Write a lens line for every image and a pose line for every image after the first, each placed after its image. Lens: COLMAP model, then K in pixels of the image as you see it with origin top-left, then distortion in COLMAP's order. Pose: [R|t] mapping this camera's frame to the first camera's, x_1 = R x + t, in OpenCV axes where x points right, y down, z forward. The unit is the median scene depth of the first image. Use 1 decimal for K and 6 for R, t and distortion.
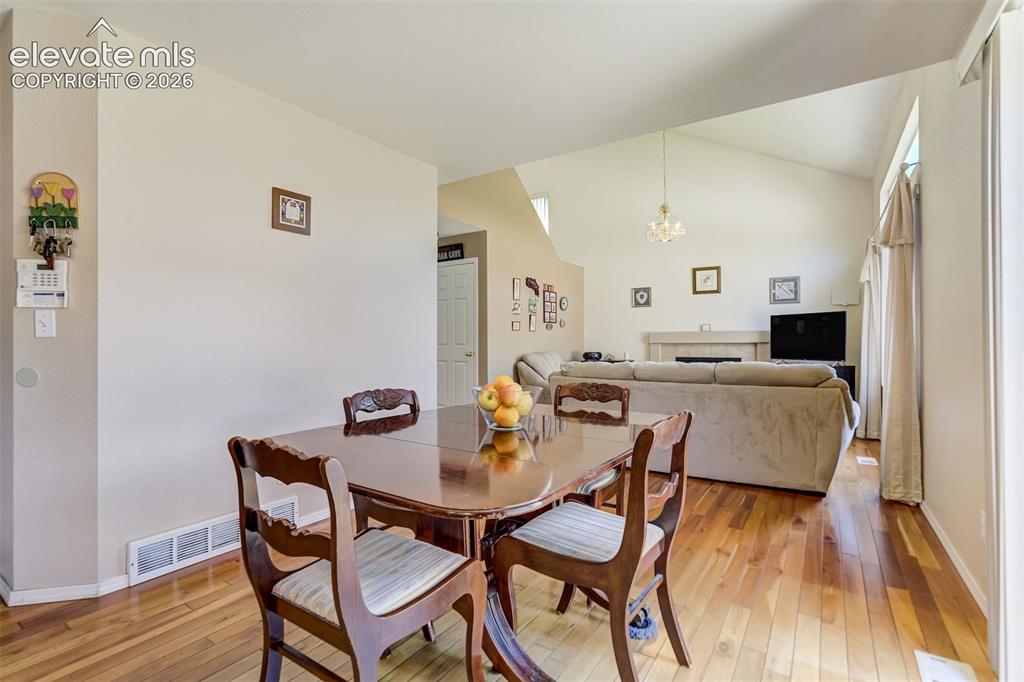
lens RADIAL K [[466.6, 0, 499.6], [0, 466.6, 345.4], [0, 0, 1]] dist [-0.041867, 0.013439]
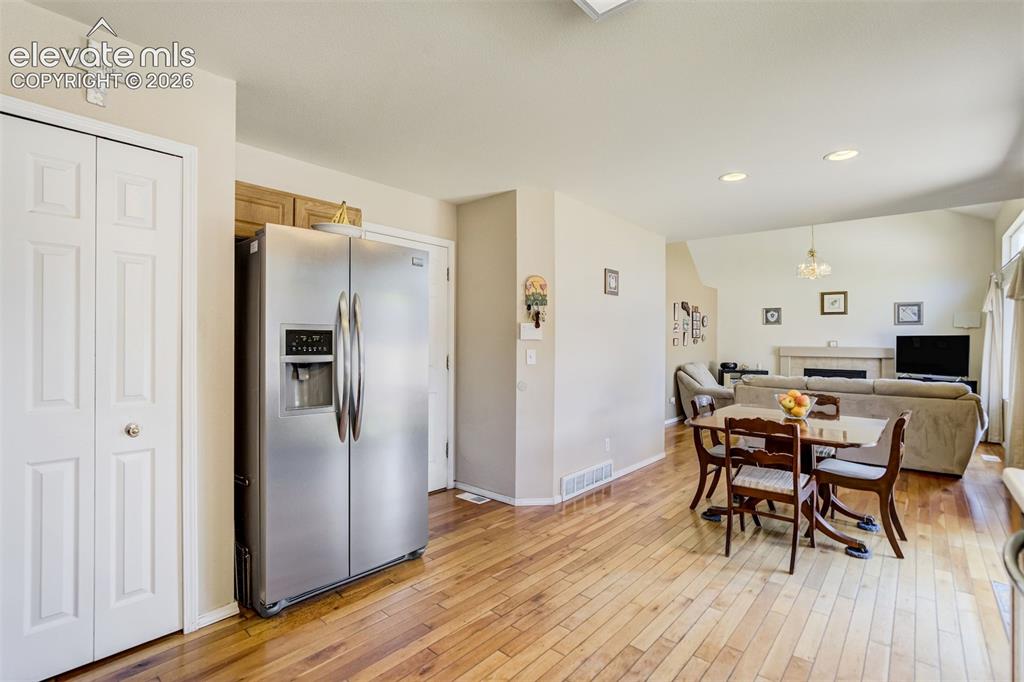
lens RADIAL K [[475.1, 0, 507.5], [0, 475.1, 340.5], [0, 0, 1]] dist [-0.051358, 0.017901]
pose [[0.993358, 0.013522, -0.114270, -0.314629], [-0.014453, 0.999869, -0.007325, -0.035692], [0.114156, 0.008927, 0.993423, -0.341470]]
